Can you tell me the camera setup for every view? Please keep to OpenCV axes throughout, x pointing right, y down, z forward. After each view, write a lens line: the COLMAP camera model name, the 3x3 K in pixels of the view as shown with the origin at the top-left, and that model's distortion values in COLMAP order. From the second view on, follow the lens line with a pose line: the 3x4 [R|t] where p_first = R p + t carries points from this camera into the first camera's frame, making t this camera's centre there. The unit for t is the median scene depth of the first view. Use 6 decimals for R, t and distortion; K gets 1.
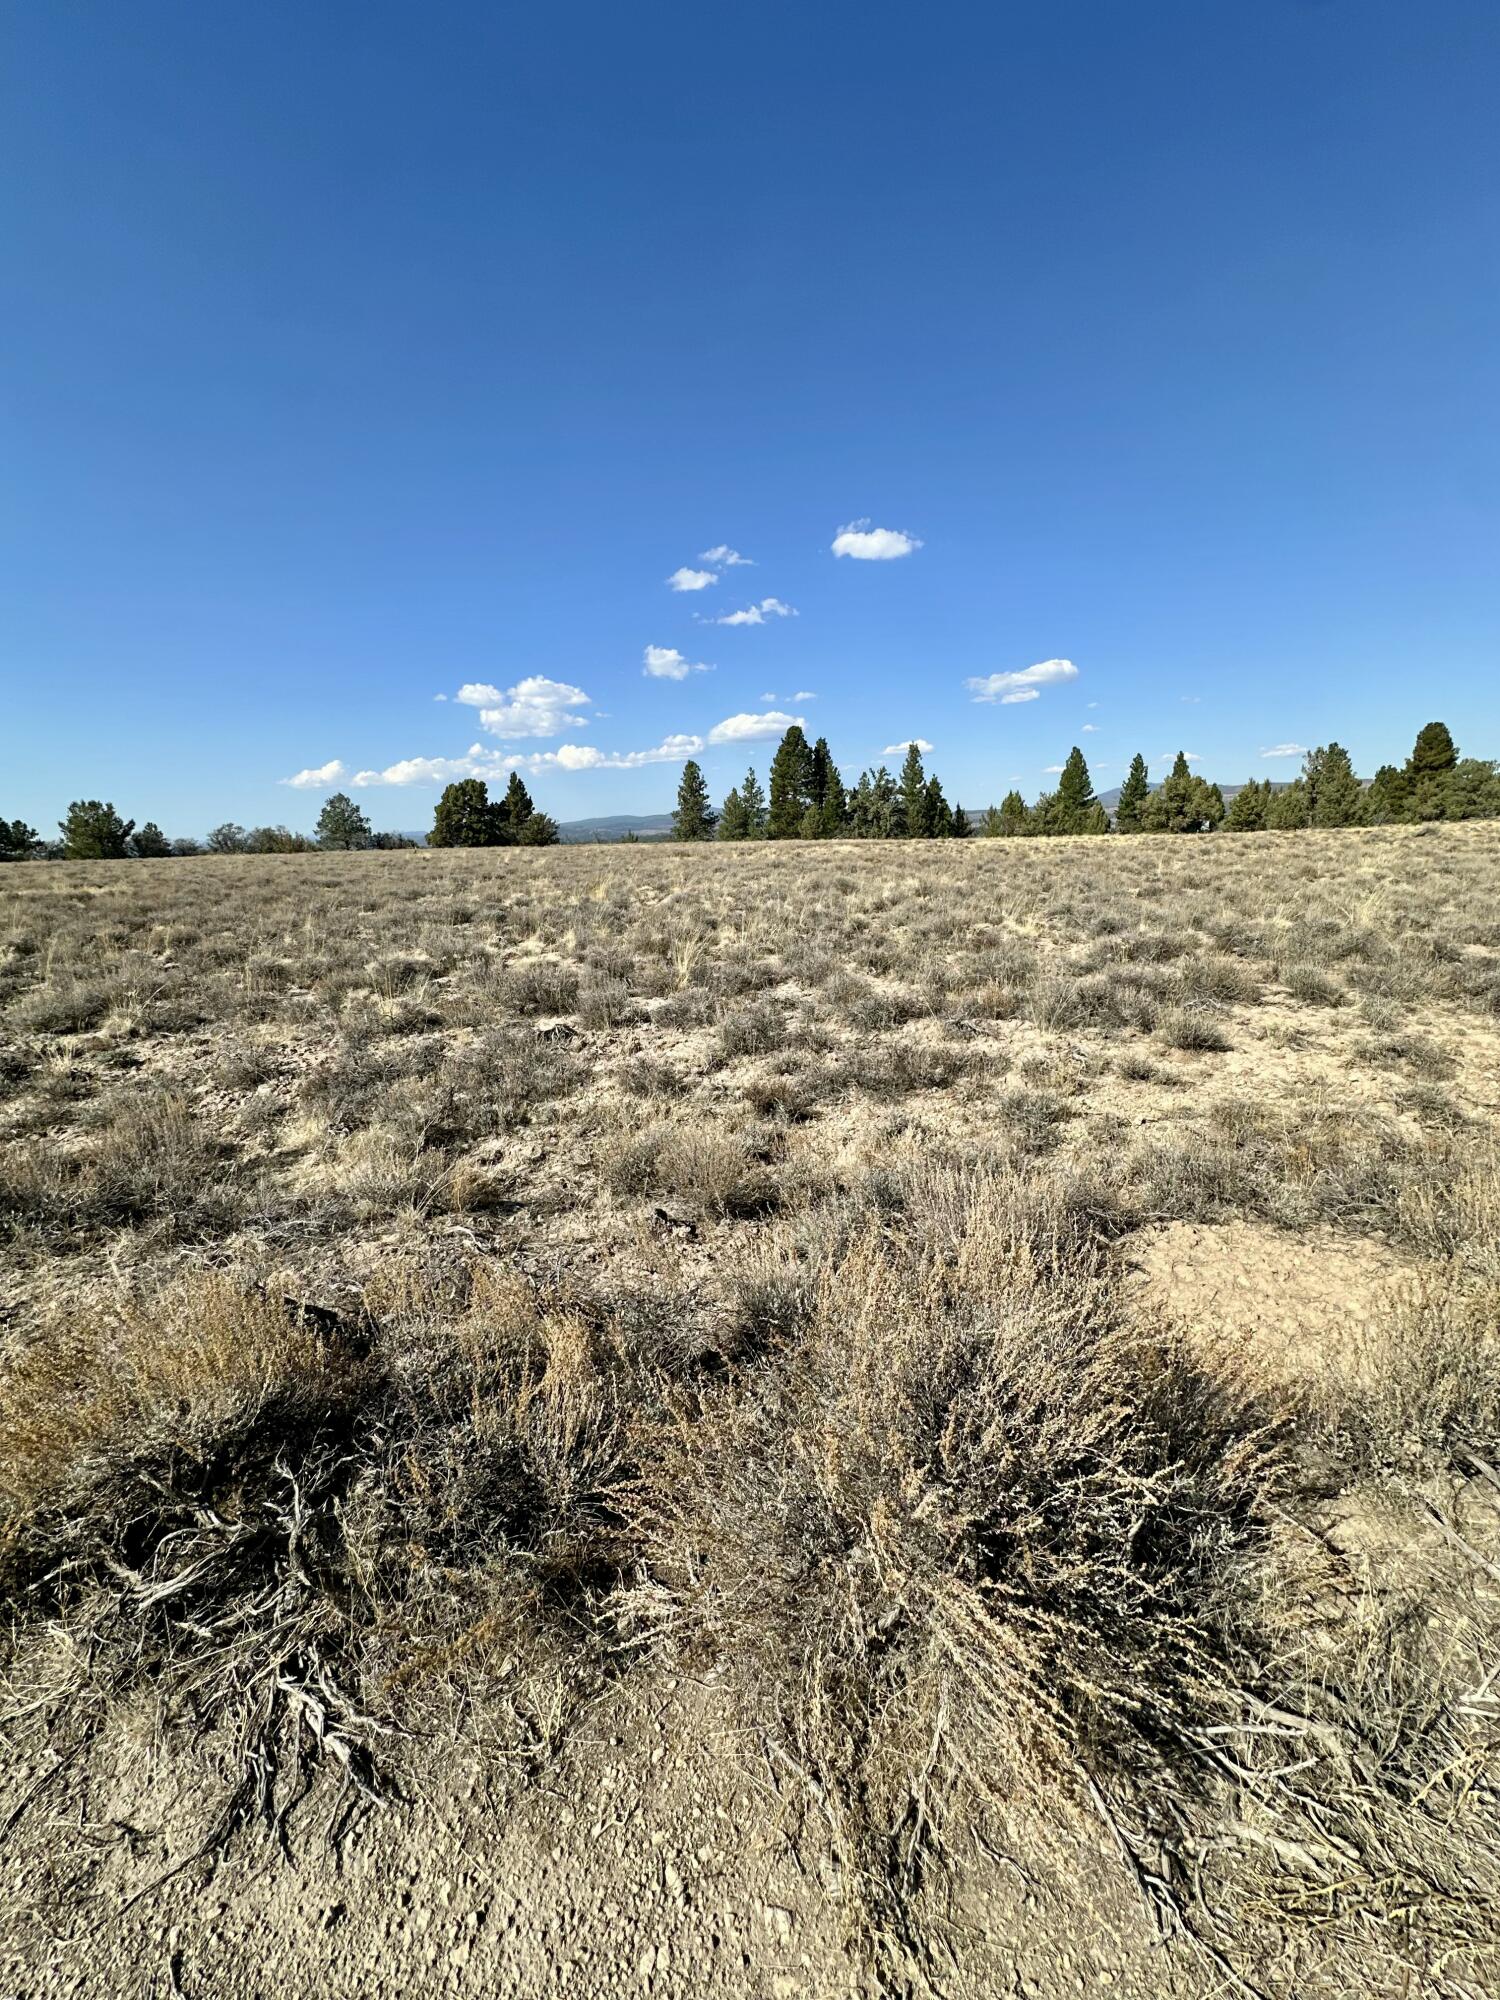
lens RADIAL K [[798.8, 0, 753.8], [0, 798.8, 998.4], [0, 0, 1]] dist [-0.001852, 0.000891]
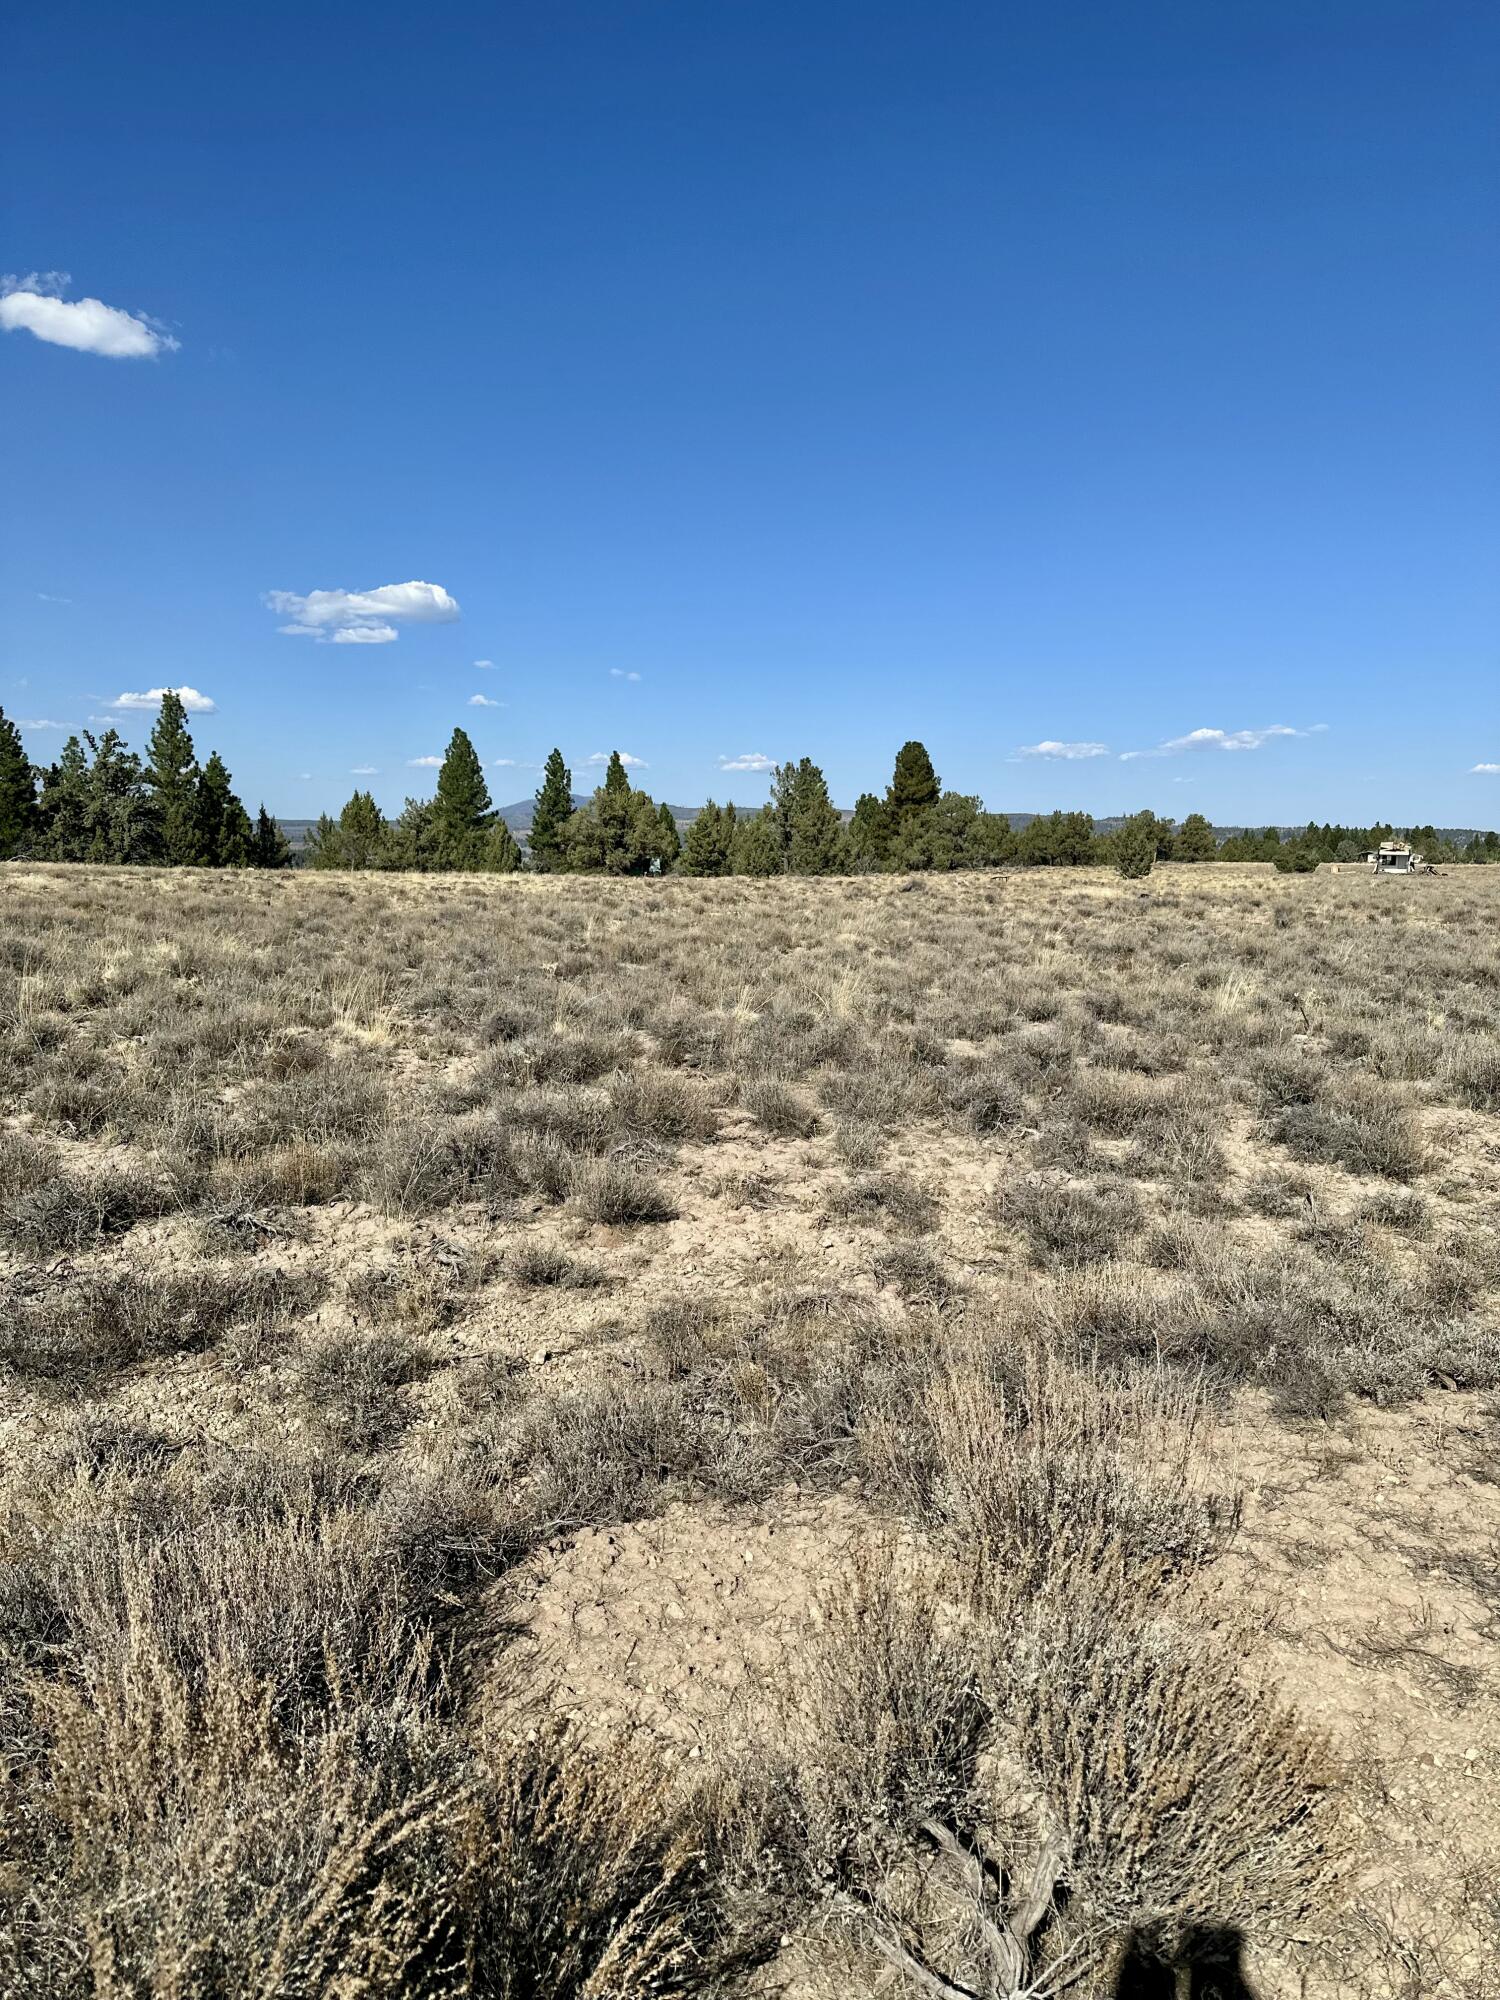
lens RADIAL K [[1390.2, 0, 762.7], [0, 1390.2, 1004.3], [0, 0, 1]] dist [0.202215, -0.431002]
pose [[0.835703, -0.016415, 0.548936, 0.014437], [0.073092, 0.993985, -0.081552, -0.004104], [-0.544296, 0.108276, 0.831877, -0.001793]]
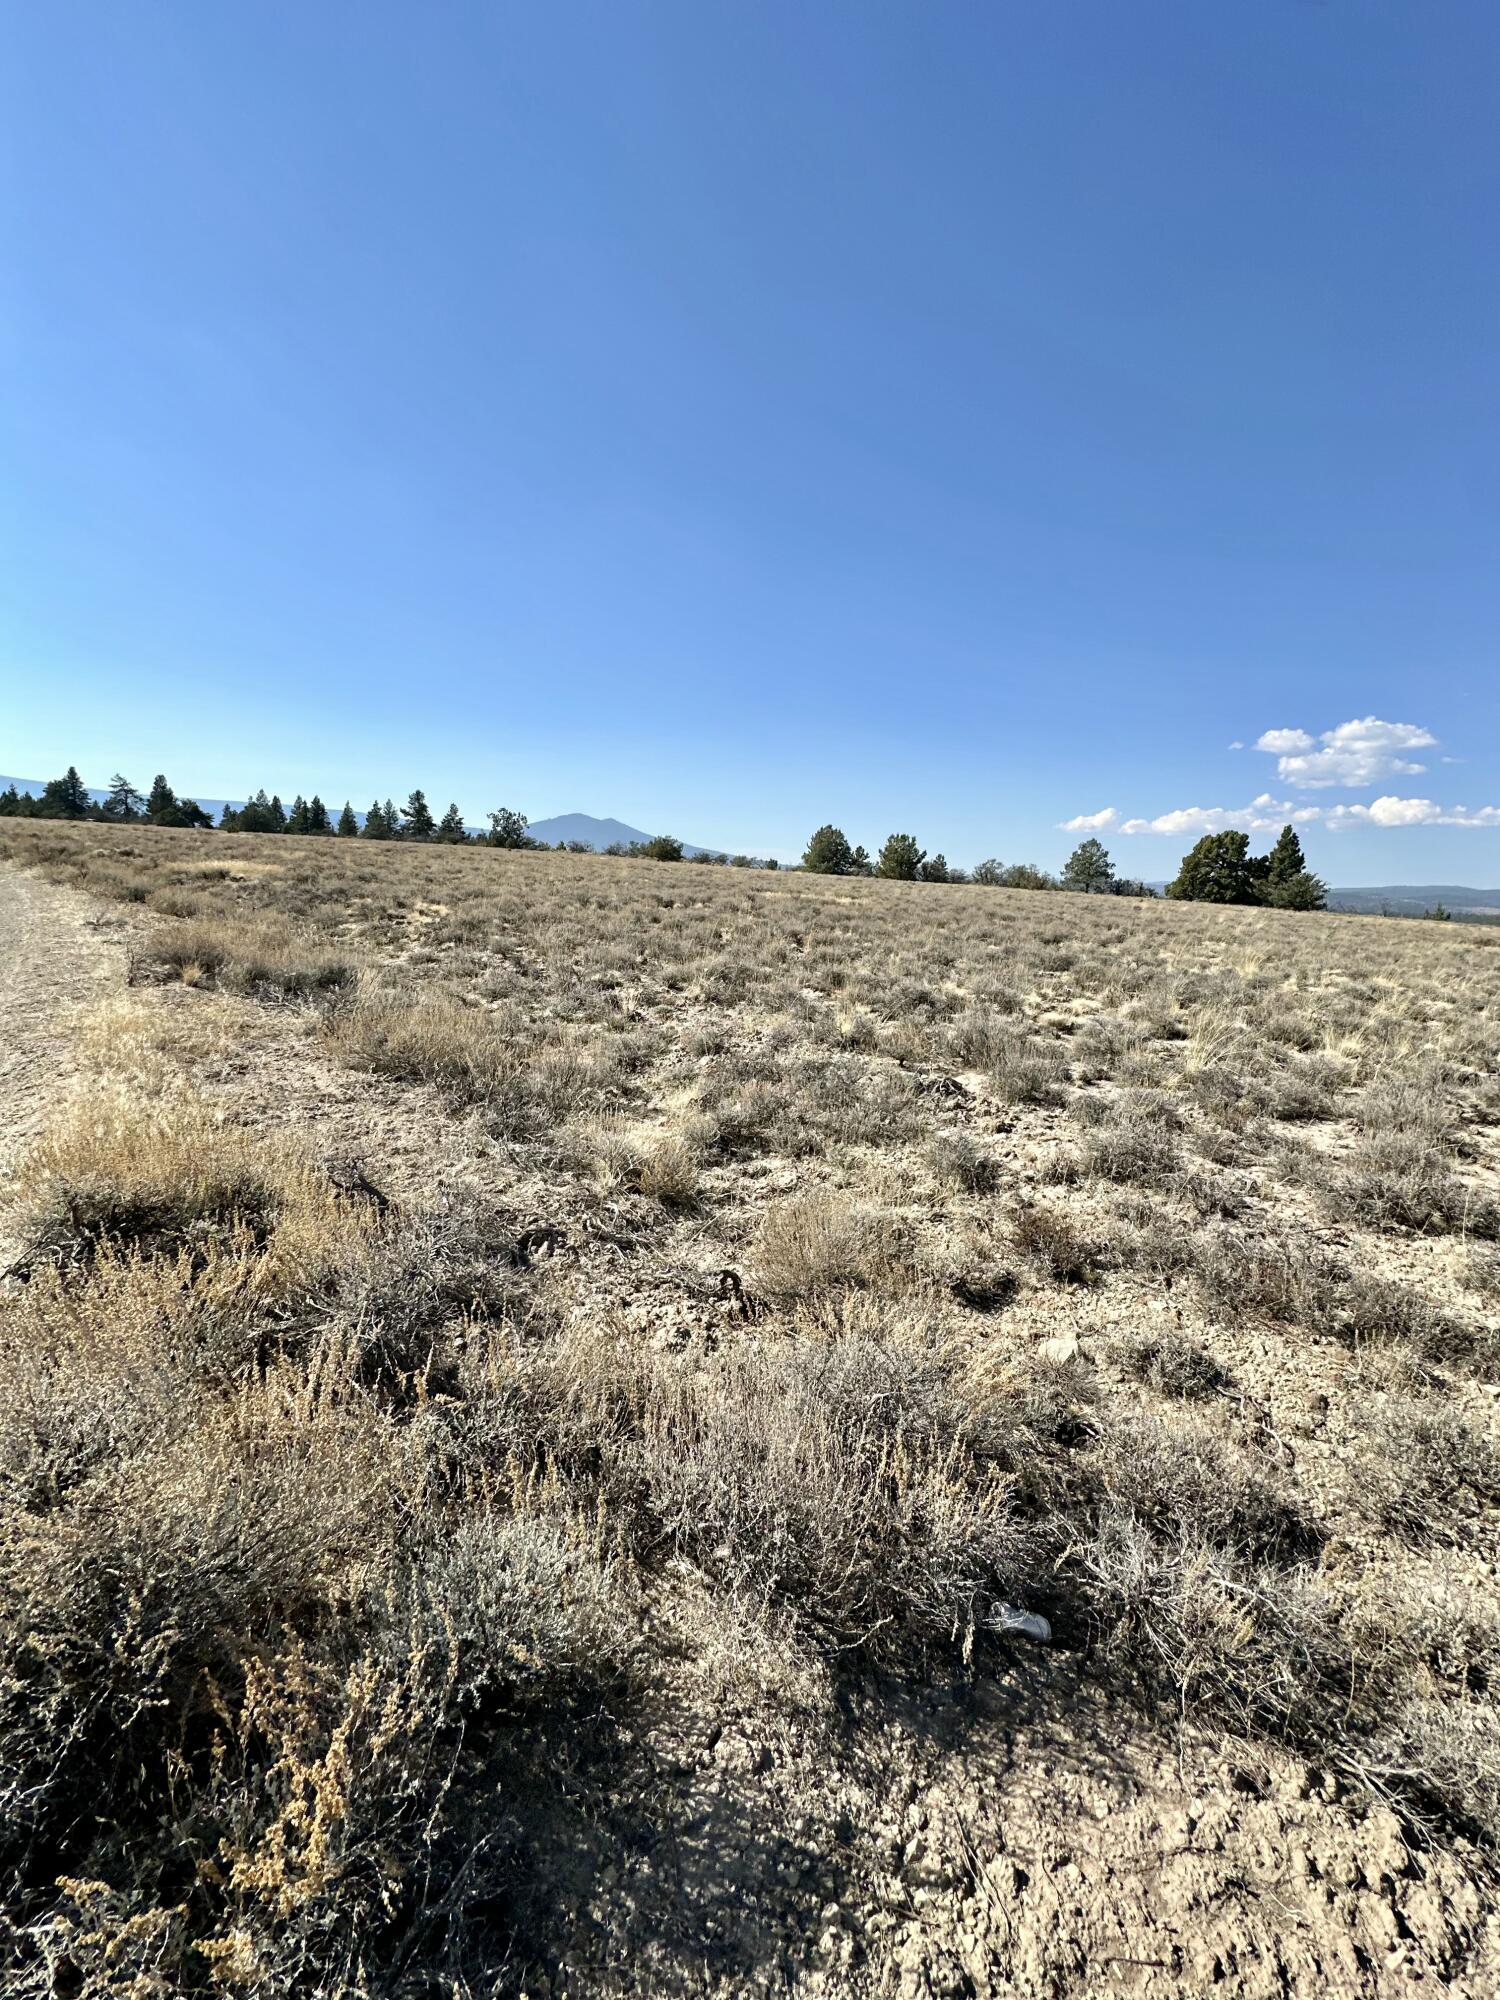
lens RADIAL K [[798.8, 0, 753.8], [0, 798.8, 998.4], [0, 0, 1]] dist [-0.001852, 0.000891]
pose [[0.640551, 0.199114, -0.741652, 0.129646], [-0.240651, 0.969199, 0.052359, -0.023978], [0.729234, 0.144940, 0.668738, 0.090490]]
